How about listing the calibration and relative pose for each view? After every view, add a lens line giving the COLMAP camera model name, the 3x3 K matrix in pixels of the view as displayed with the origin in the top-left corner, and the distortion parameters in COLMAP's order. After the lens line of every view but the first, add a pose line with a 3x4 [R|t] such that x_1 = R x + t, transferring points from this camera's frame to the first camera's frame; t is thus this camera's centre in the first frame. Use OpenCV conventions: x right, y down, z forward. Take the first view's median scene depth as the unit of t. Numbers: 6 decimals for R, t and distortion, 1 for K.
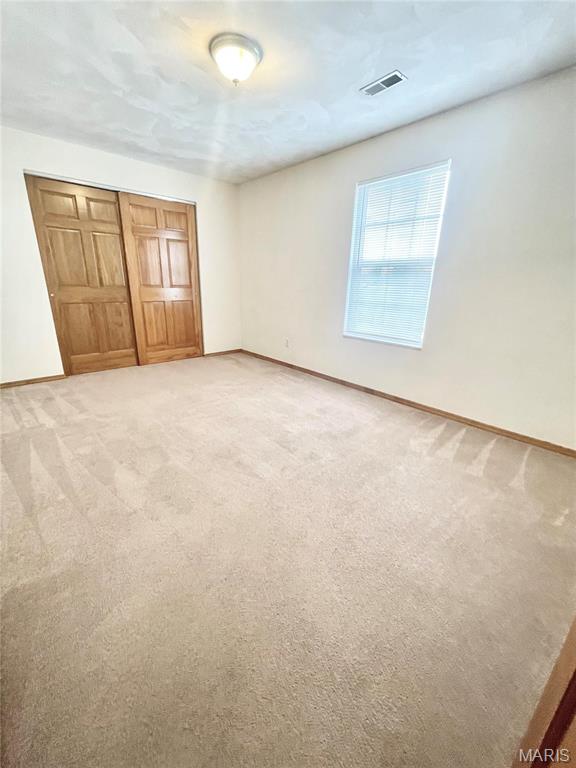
lens RADIAL K [[309.5, 0, 285.2], [0, 309.5, 381.1], [0, 0, 1]] dist [-0.001792, -0.000499]
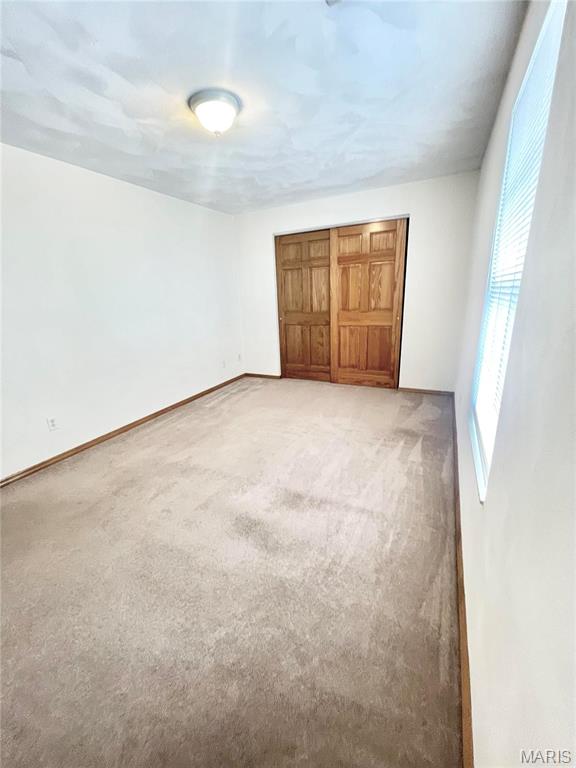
lens RADIAL K [[309.5, 0, 285.2], [0, 309.5, 381.1], [0, 0, 1]] dist [-0.001792, -0.000499]
pose [[0.355015, 0.220714, -0.908433, 0.512708], [-0.233632, 0.961843, 0.142387, -0.191322], [0.905196, 0.161689, 0.393035, 0.470598]]
